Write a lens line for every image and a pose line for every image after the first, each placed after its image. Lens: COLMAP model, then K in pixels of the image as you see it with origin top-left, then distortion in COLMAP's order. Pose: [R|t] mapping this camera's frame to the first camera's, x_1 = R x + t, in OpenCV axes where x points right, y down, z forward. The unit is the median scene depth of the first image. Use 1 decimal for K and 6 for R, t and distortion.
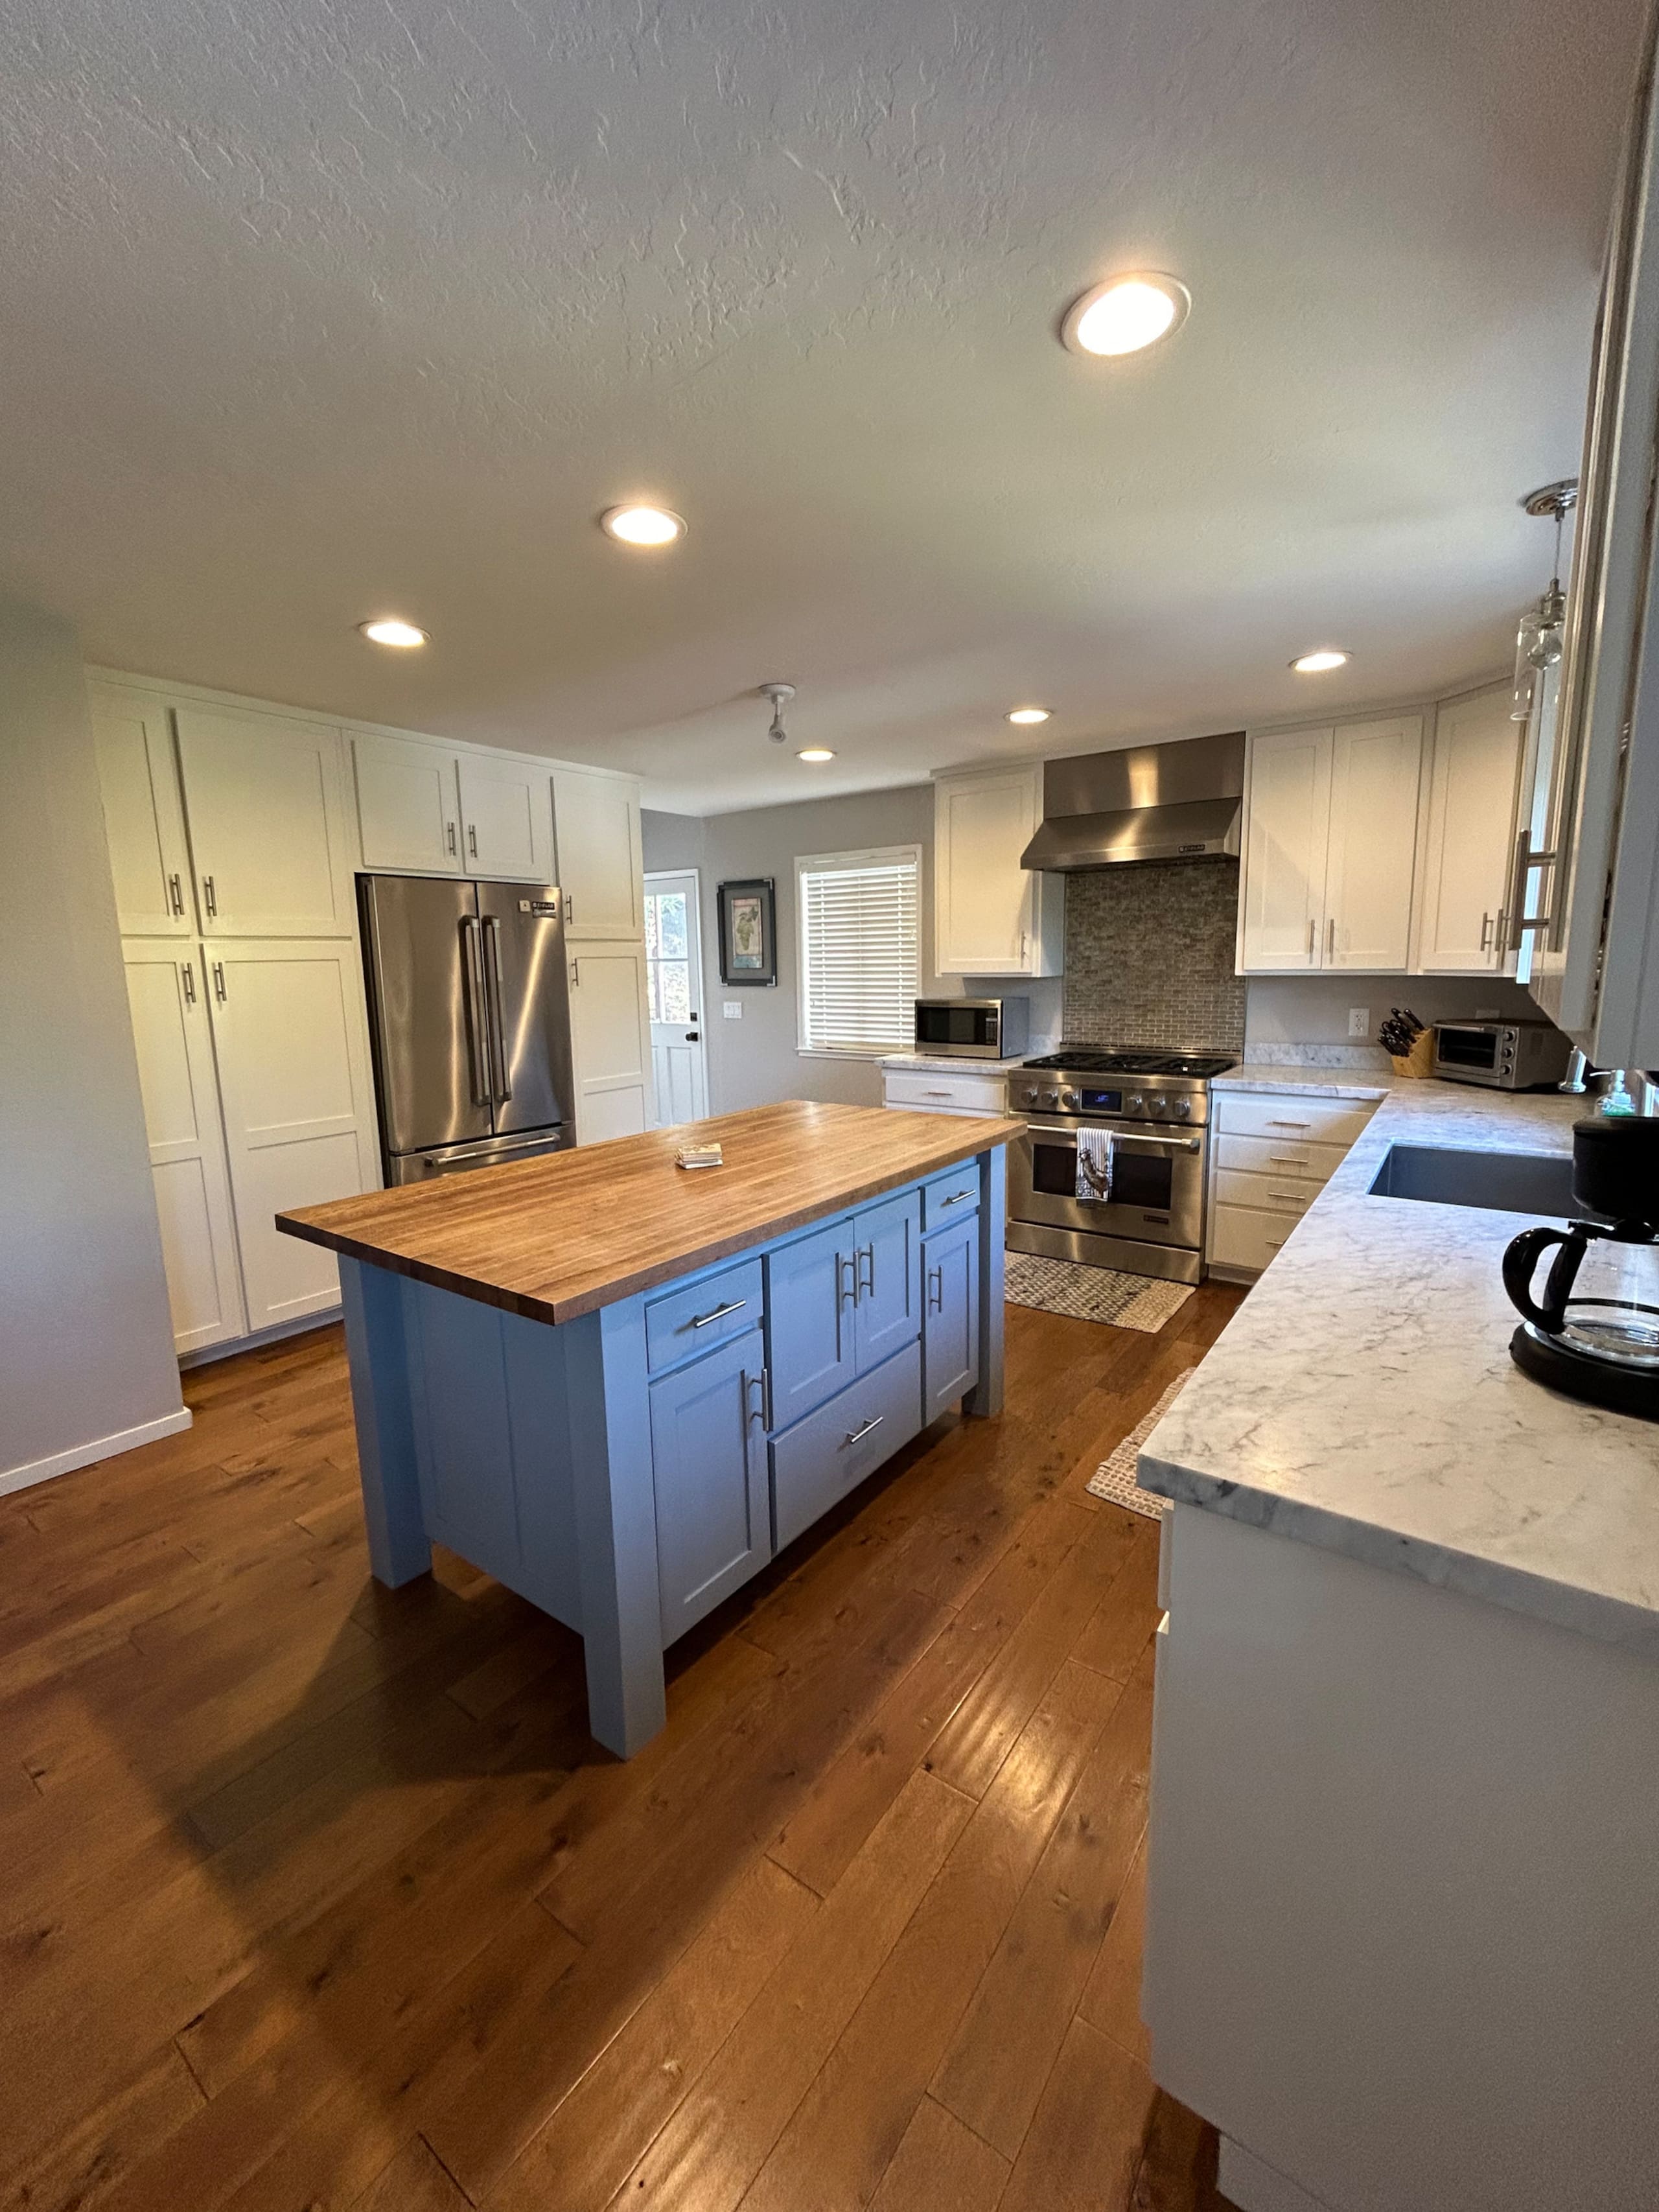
lens RADIAL K [[897.7, 0, 830.3], [0, 897.7, 1100.9], [0, 0, 1]] dist [-0.001461, 0.000060]
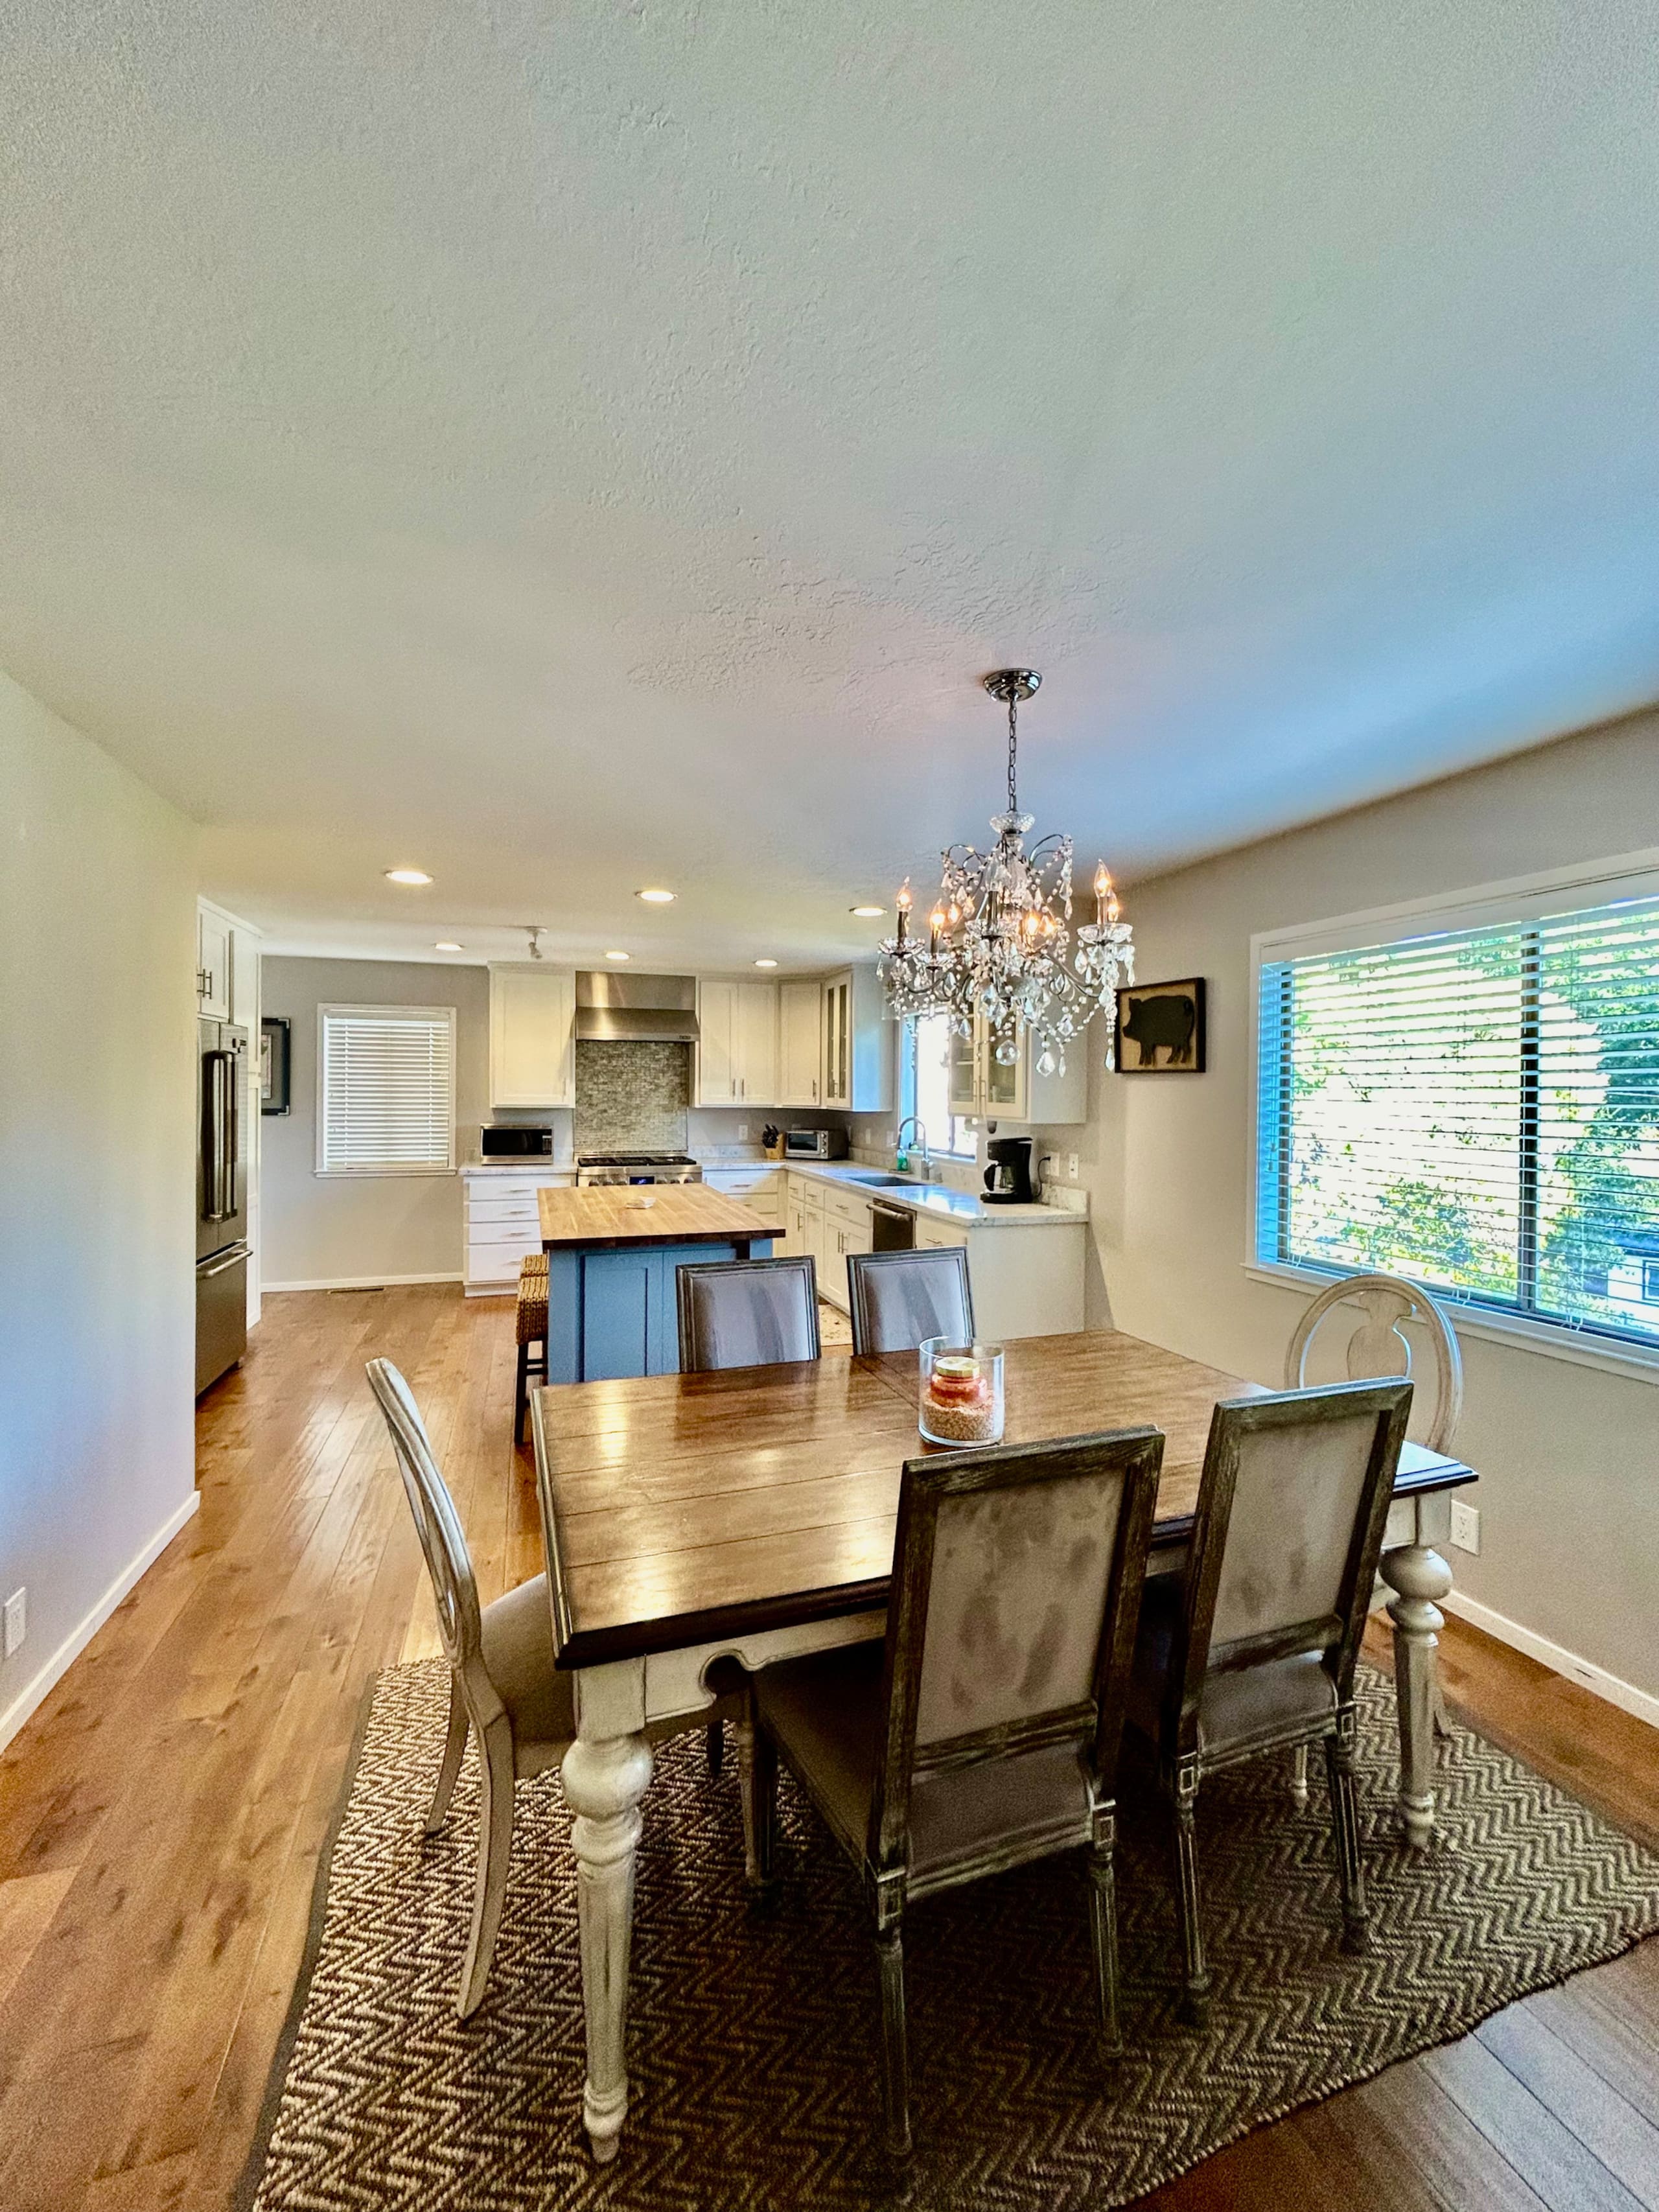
lens RADIAL K [[900.0, 0, 829.3], [0, 900.0, 1093.9], [0, 0, 1]] dist [0.000330, 0.000373]
pose [[0.581302, 0.017945, 0.813490, -0.802672], [0.108153, 0.989182, -0.099105, 0.036962], [-0.806468, 0.145591, 0.573073, -0.227896]]
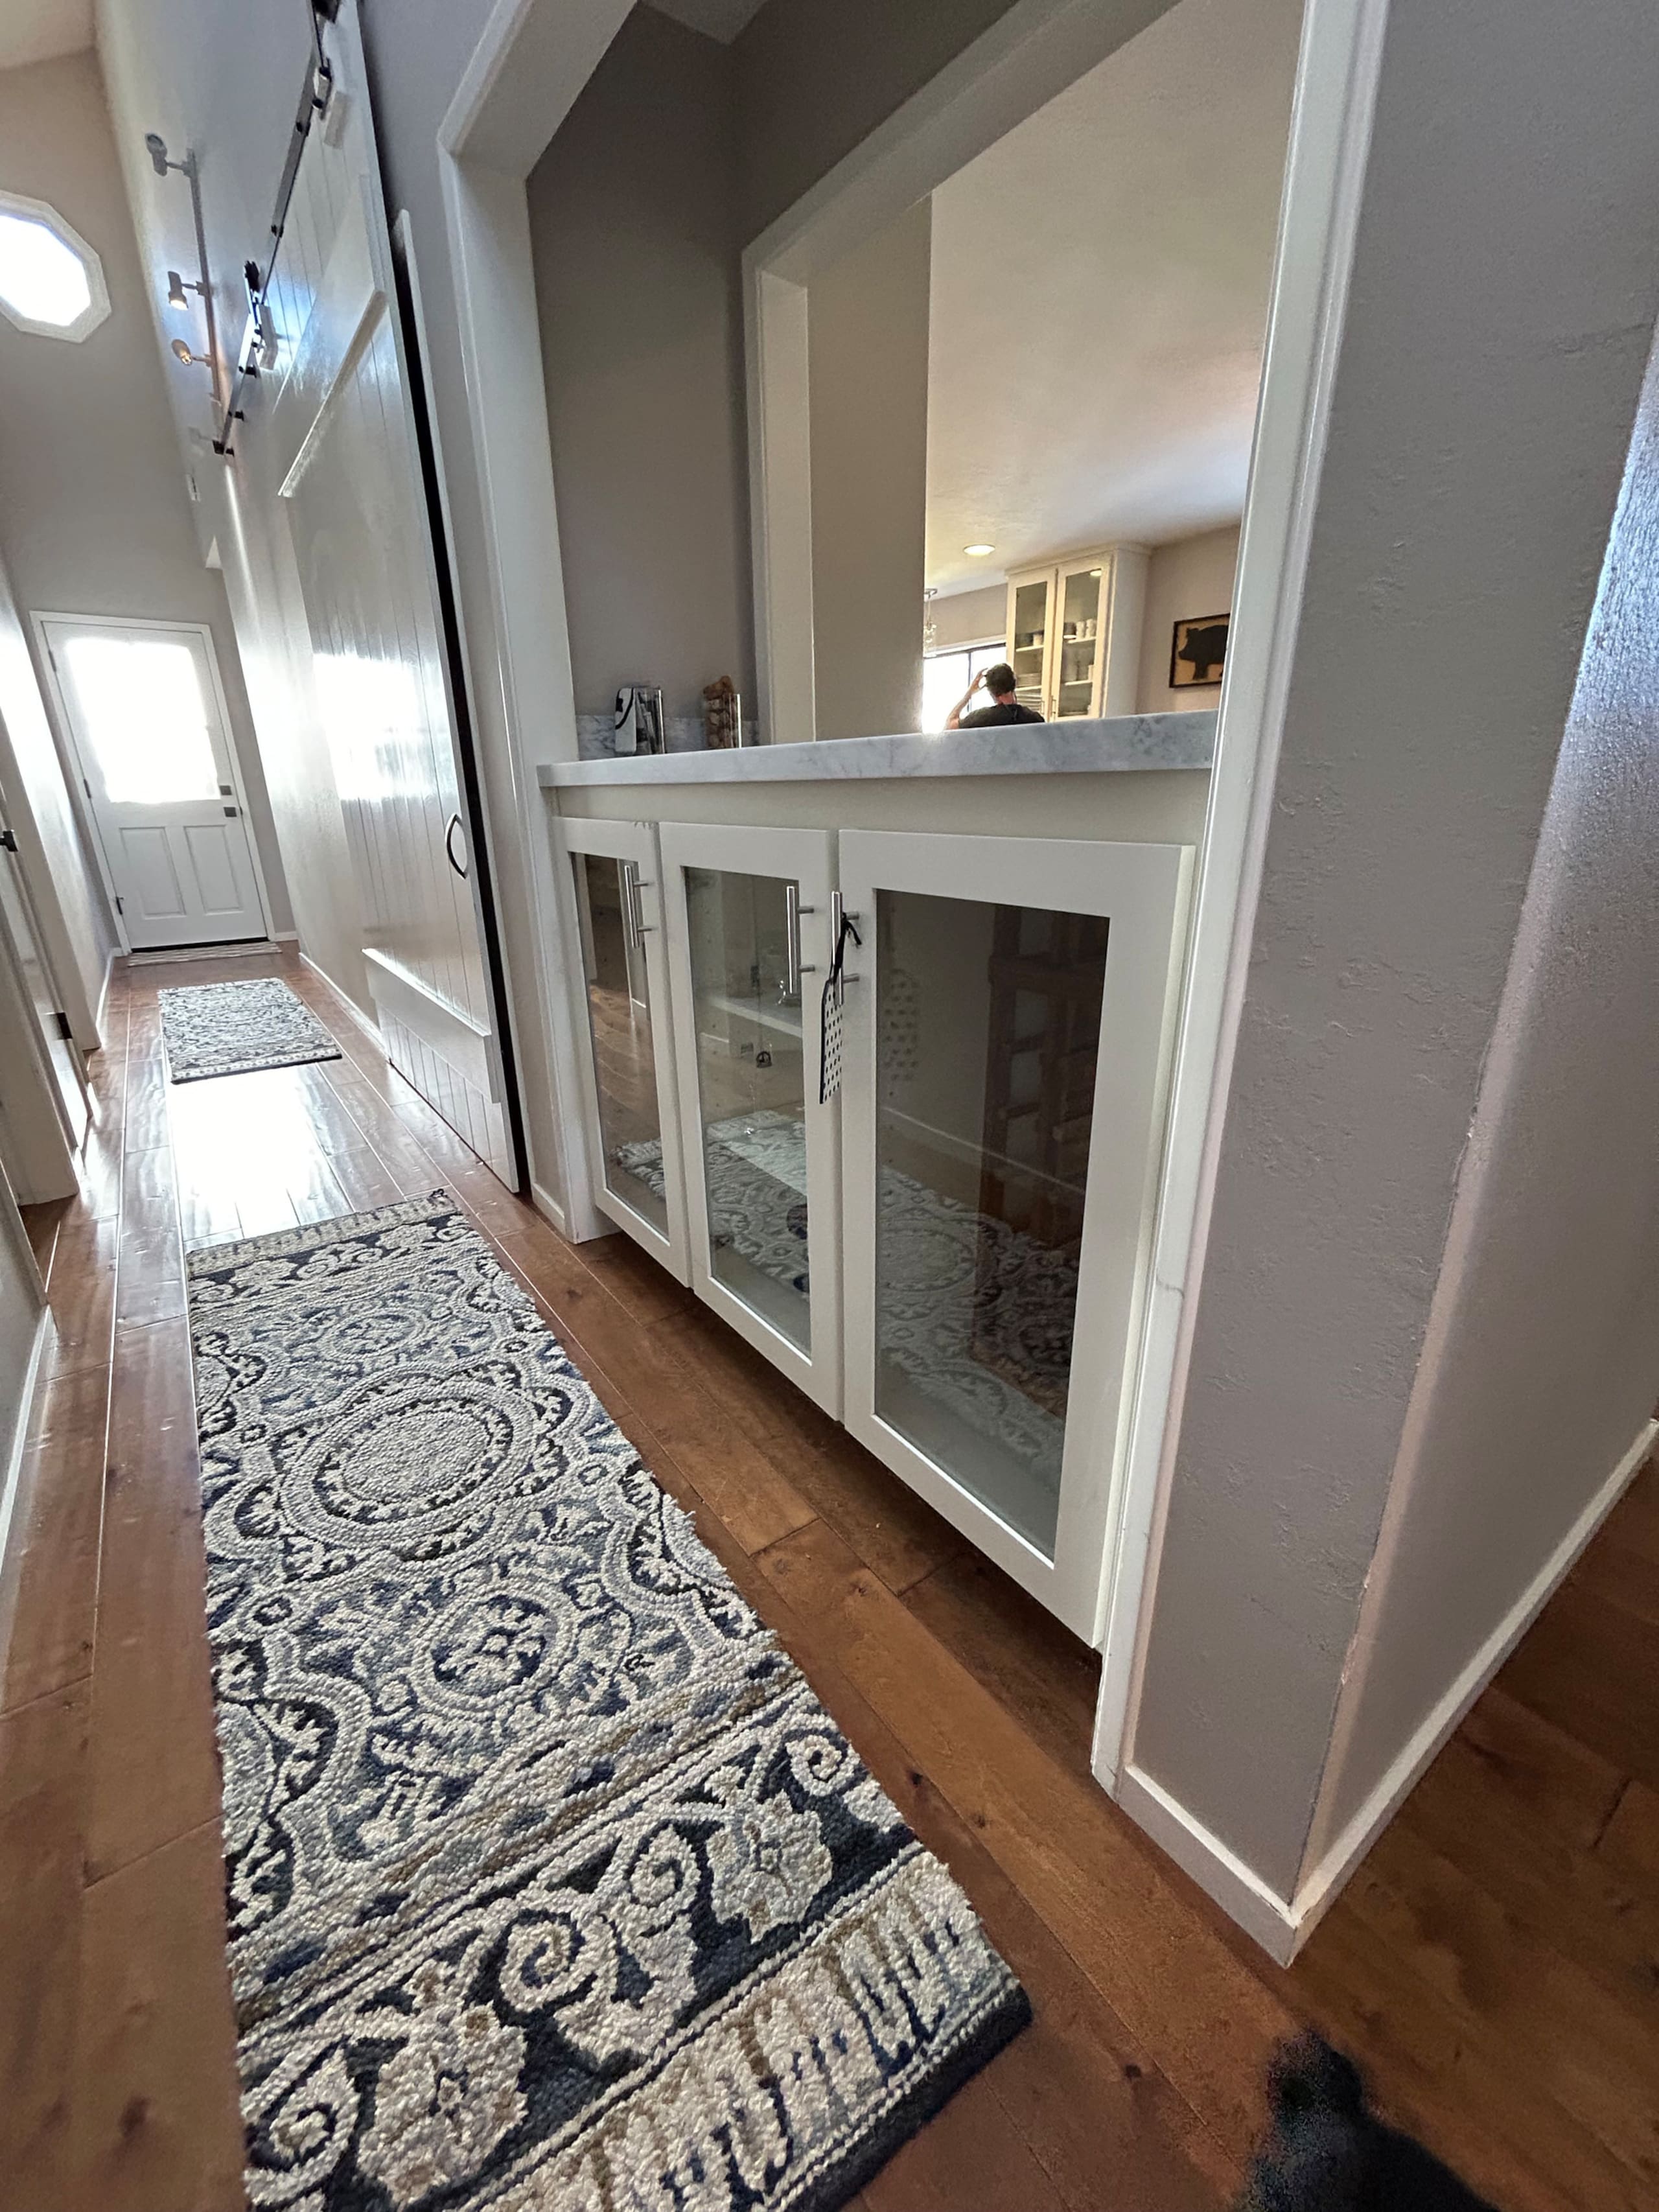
lens RADIAL K [[900.0, 0, 829.3], [0, 900.0, 1093.9], [0, 0, 1]] dist [0.000330, 0.000373]
pose [[0.308035, -0.301533, 0.902326, -1.409673], [0.157557, 0.951516, 0.264185, 0.096156], [-0.938238, 0.060790, 0.340609, 0.128893]]
